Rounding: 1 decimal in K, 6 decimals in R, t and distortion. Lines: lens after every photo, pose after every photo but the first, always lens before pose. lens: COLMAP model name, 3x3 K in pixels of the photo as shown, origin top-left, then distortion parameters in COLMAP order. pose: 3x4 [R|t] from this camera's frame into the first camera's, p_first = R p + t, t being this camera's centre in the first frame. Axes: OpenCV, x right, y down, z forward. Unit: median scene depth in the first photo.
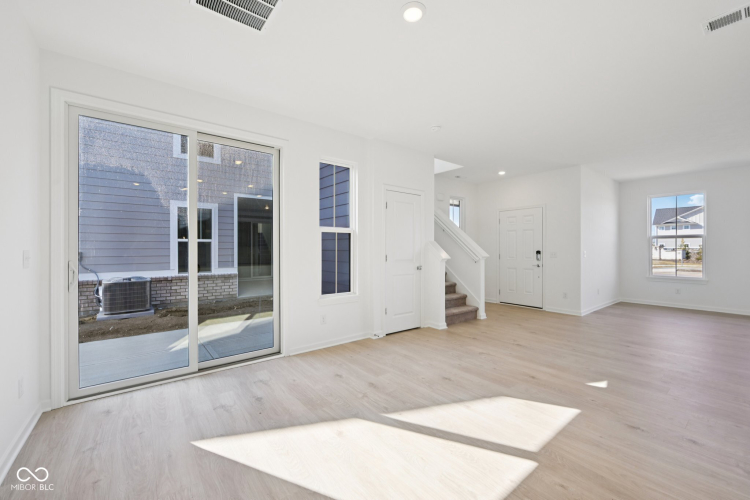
lens RADIAL K [[307.4, 0, 372.9], [0, 307.4, 244.2], [0, 0, 1]] dist [0.003664, -0.000176]
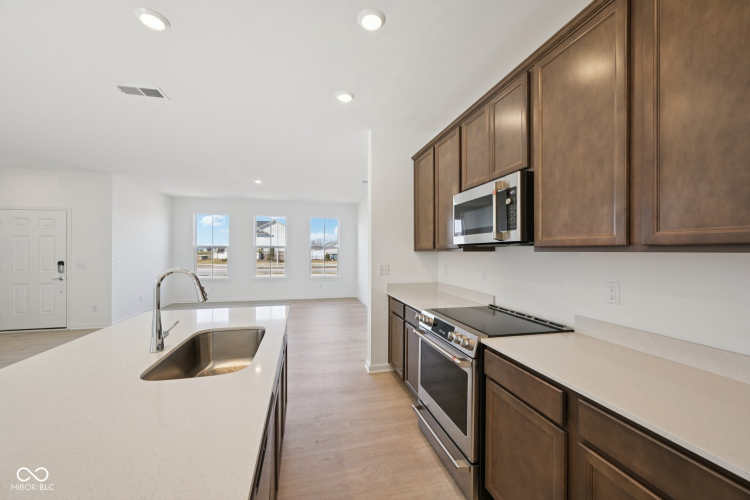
lens RADIAL K [[293.9, 0, 377.4], [0, 293.9, 248.8], [0, 0, 1]] dist [-0.000446, 0.000363]
pose [[0.406906, 0.007679, 0.913438, 0.218797], [-0.016614, 0.999861, -0.001005, -0.041140], [-0.913319, -0.014767, 0.406977, -0.208469]]
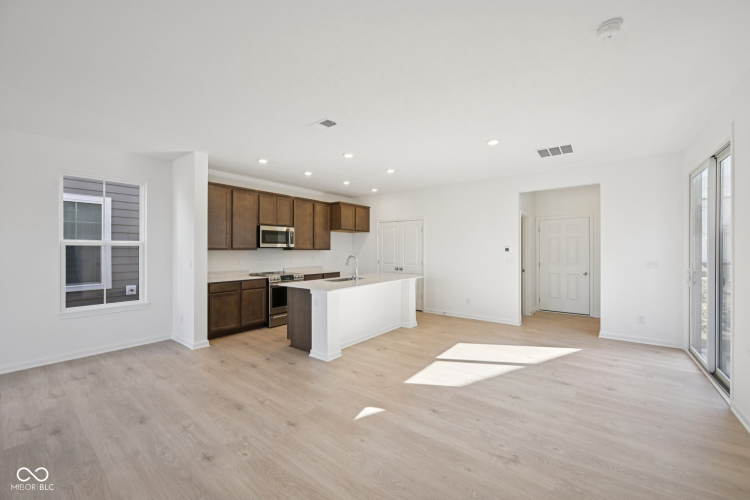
lens RADIAL K [[293.9, 0, 375.7], [0, 293.9, 249.2], [0, 0, 1]] dist [-0.000446, 0.000363]
pose [[-0.969655, 0.002487, -0.244464, 0.630150], [0.007311, 0.999796, -0.018830, -0.016100], [0.244367, -0.020046, -0.969476, 1.266316]]
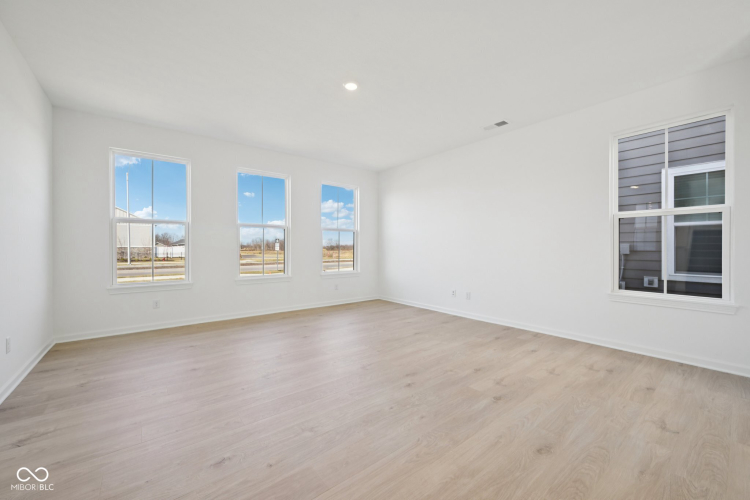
lens RADIAL K [[293.9, 0, 373.3], [0, 293.9, 249.3], [0, 0, 1]] dist [-0.000446, 0.000363]
pose [[-0.005293, -0.004104, 0.999978, 0.542810], [-0.014588, 0.999885, 0.004027, 0.038691], [-0.999880, -0.014567, -0.005352, 0.822620]]
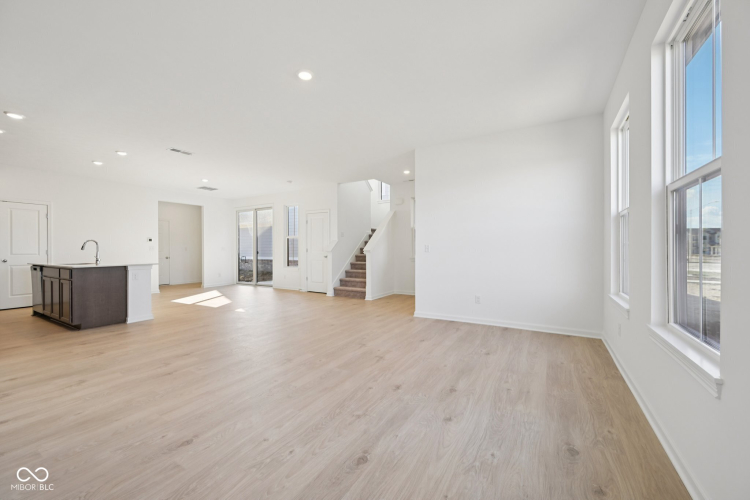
lens RADIAL K [[293.9, 0, 377.3], [0, 293.9, 250.8], [0, 0, 1]] dist [-0.000446, 0.000363]
pose [[0.364359, 0.003752, -0.931251, 1.955085], [0.017372, 0.999790, 0.010825, 0.037489], [0.931096, -0.020122, 0.364218, 0.781064]]
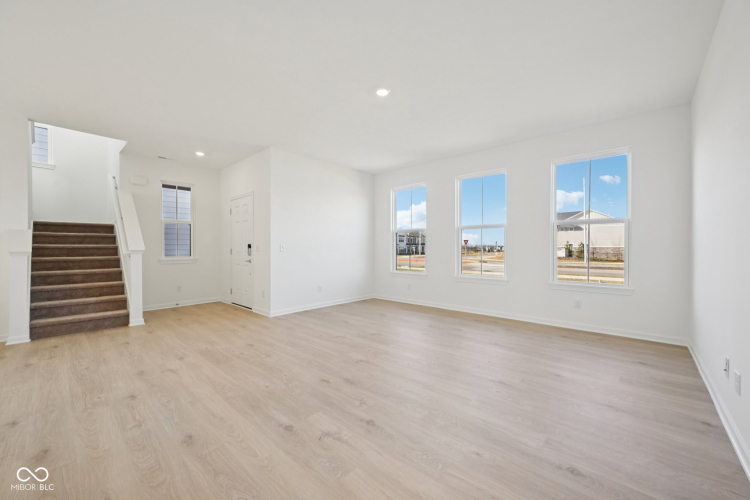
lens RADIAL K [[293.9, 0, 378.0], [0, 293.9, 252.5], [0, 0, 1]] dist [-0.000446, 0.000363]
pose [[0.984742, -0.002448, 0.174006, 1.124792], [-0.002622, 0.999579, 0.028899, 0.027585], [-0.174004, -0.028914, 0.984320, 0.141258]]
